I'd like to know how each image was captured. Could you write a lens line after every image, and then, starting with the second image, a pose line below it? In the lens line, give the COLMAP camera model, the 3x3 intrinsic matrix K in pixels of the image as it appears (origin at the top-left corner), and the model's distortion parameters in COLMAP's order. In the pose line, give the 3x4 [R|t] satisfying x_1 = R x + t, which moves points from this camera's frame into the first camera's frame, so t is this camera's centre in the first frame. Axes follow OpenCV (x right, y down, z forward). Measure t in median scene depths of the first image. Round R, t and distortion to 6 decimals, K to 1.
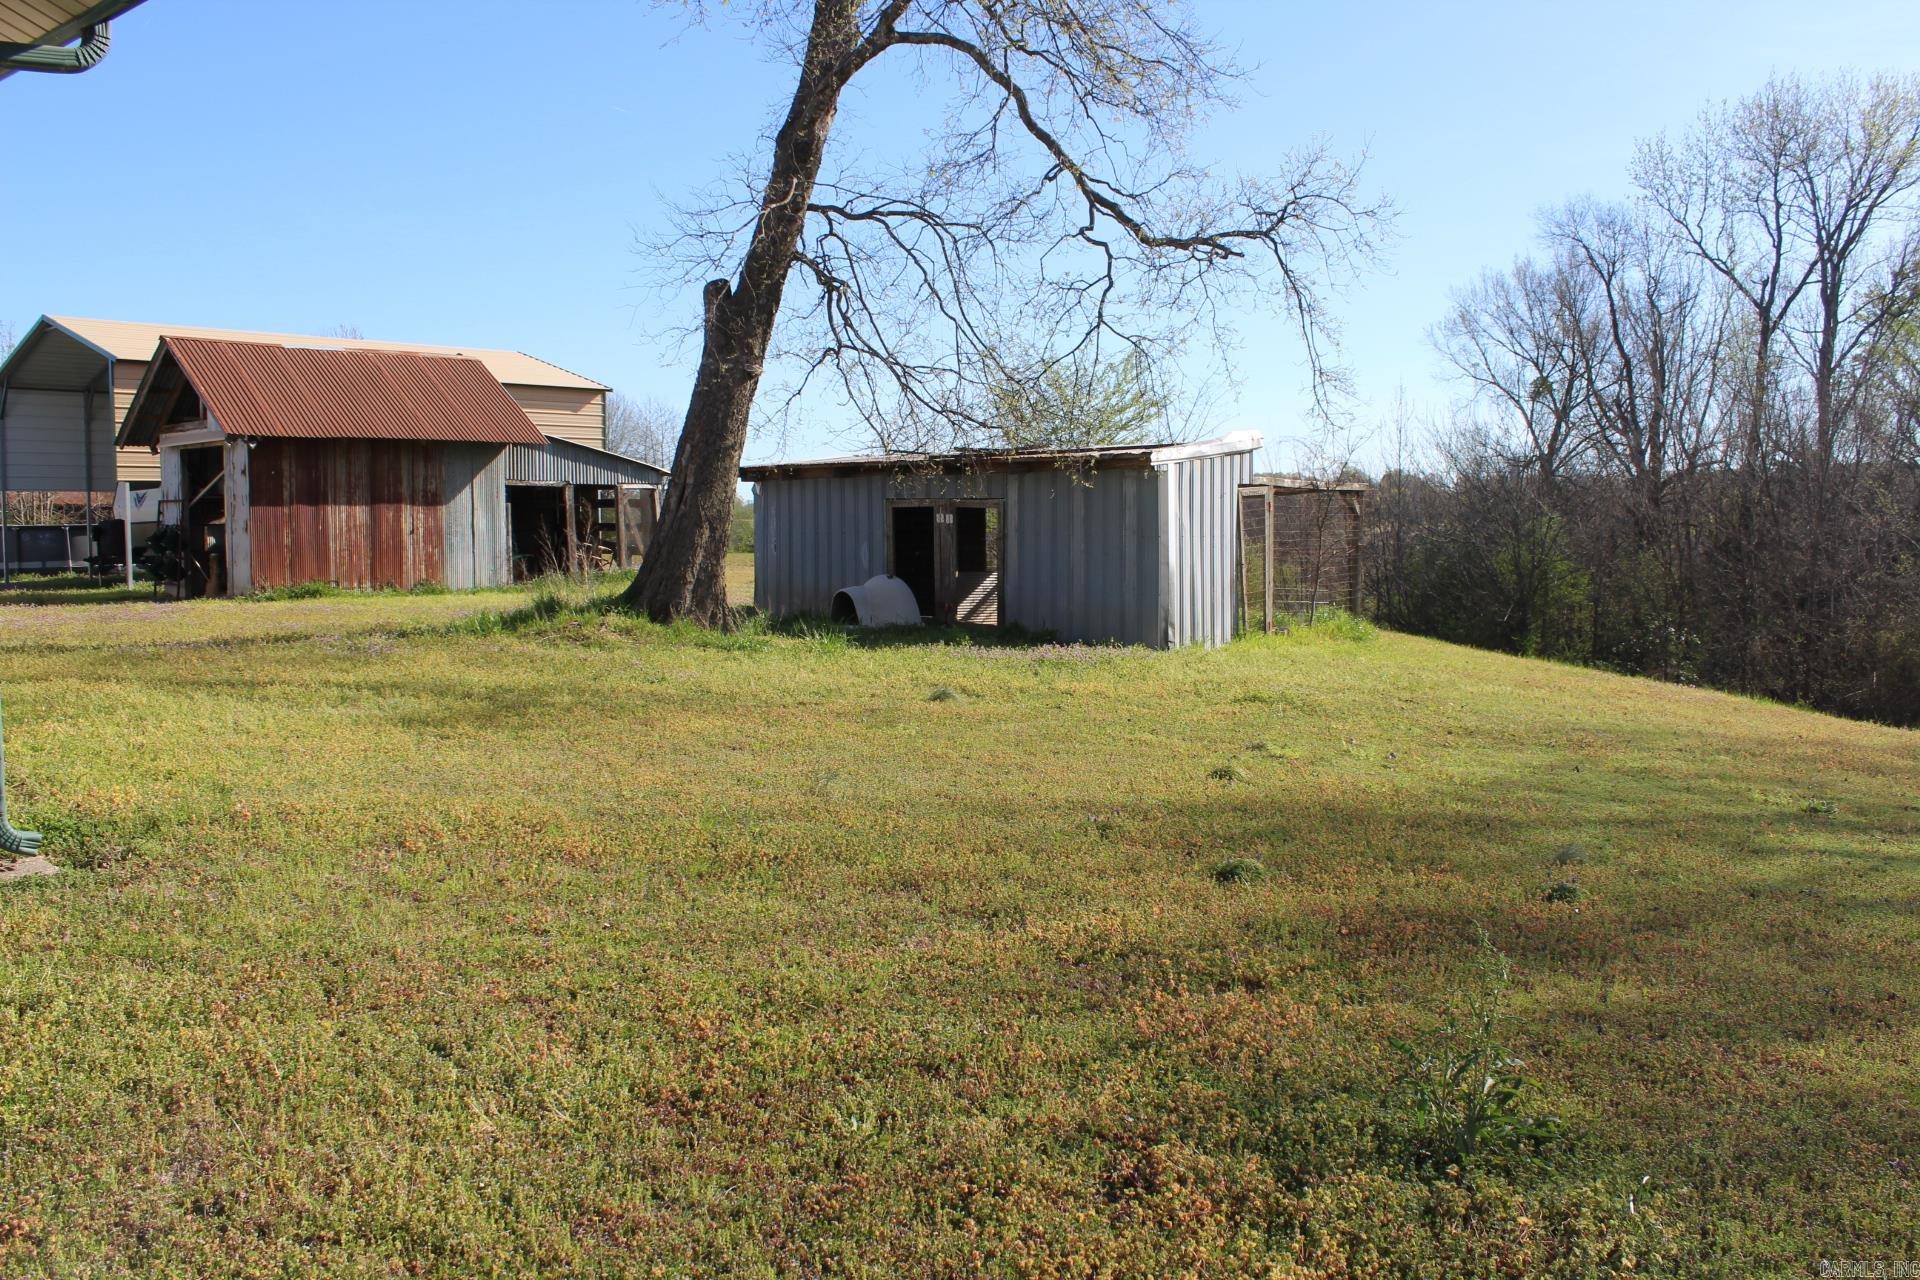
lens RADIAL K [[1581.6, 0, 960.0], [0, 1581.6, 640.0], [0, 0, 1]] dist [-0.177378, 0.154763]
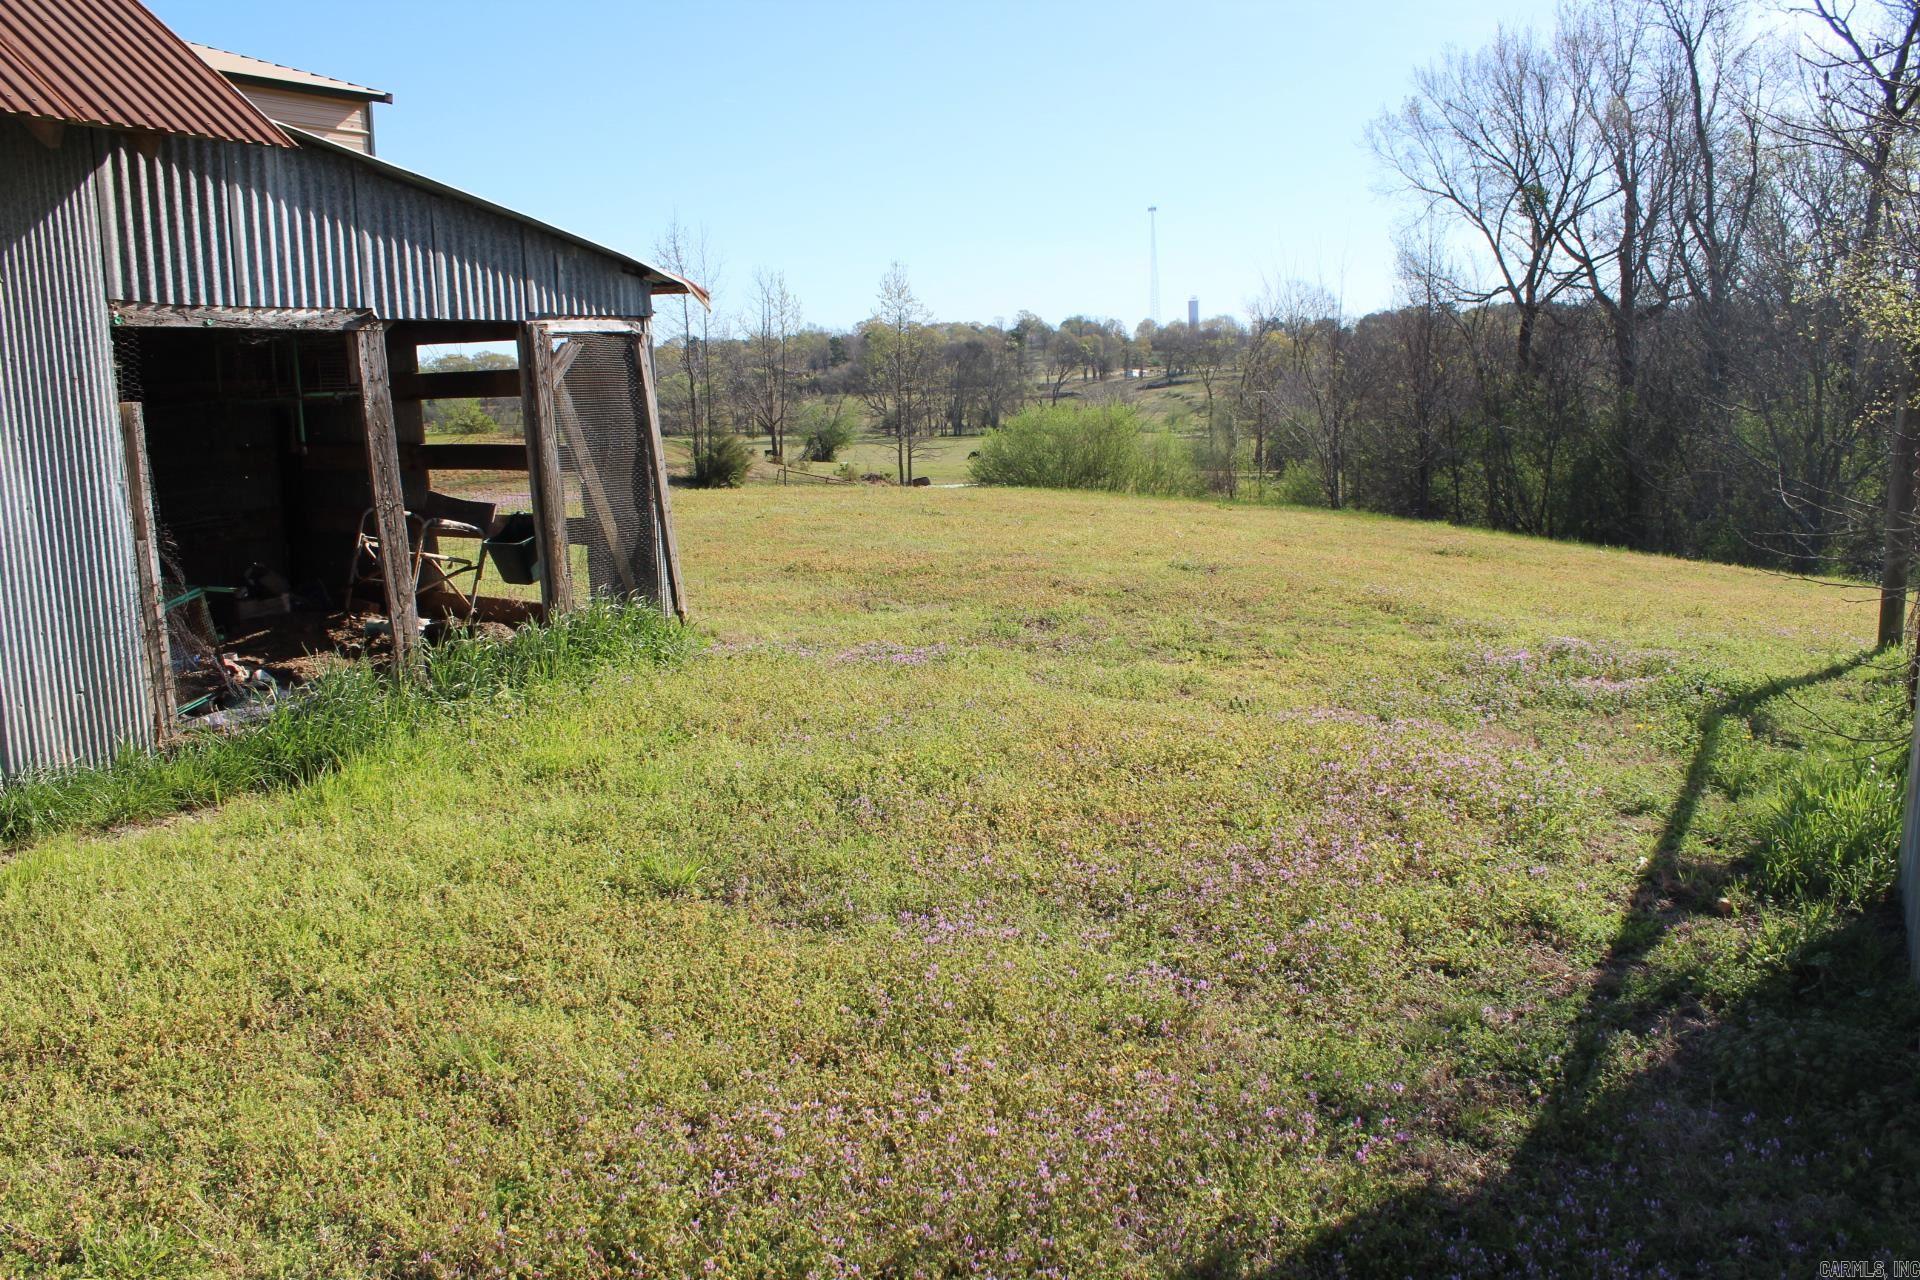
lens RADIAL K [[1581.6, 0, 960.0], [0, 1581.6, 640.0], [0, 0, 1]] dist [-0.177378, 0.154763]
pose [[0.976544, -0.057204, 0.207580, -0.193160], [0.038159, 0.994782, 0.094618, -0.060755], [-0.211910, -0.084478, 0.973631, 0.661695]]
